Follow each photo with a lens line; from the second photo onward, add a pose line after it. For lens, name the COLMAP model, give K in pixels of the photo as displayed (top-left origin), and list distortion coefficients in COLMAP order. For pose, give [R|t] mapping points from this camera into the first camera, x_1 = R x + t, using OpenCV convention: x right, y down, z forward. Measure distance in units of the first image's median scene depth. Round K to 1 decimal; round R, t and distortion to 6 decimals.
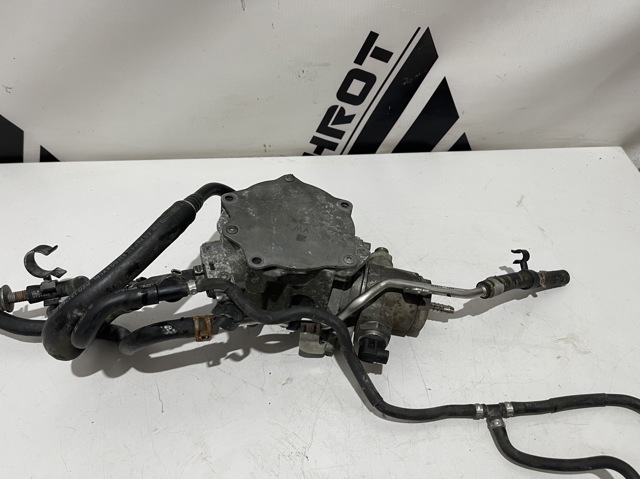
lens RADIAL K [[525.0, 0, 321.6], [0, 525.0, 236.3], [0, 0, 1]] dist [0.001169, -0.062934]
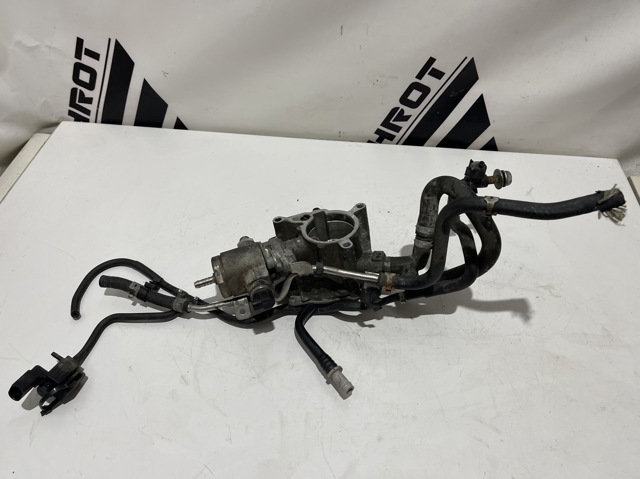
lens RADIAL K [[525.0, 0, 308.8], [0, 525.0, 234.6], [0, 0, 1]] dist [0.001169, -0.062934]
pose [[0.990458, 0.109707, -0.083412, -0.050495], [-0.108698, 0.993937, 0.016559, 0.076531], [0.084723, -0.007335, 0.996378, -0.357337]]
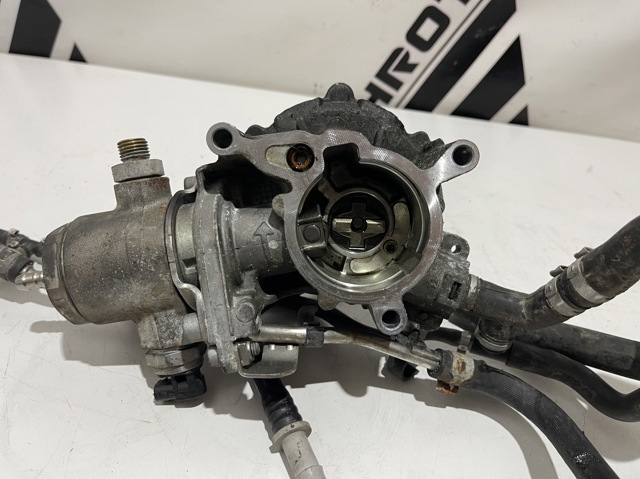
lens RADIAL K [[525.0, 0, 317.1], [0, 525.0, 236.4], [0, 0, 1]] dist [0.001169, -0.062934]
pose [[0.987827, 0.150954, 0.037570, -0.107093], [-0.141860, 0.973271, -0.180609, 0.270519], [-0.063830, 0.173080, 0.982837, 0.140250]]
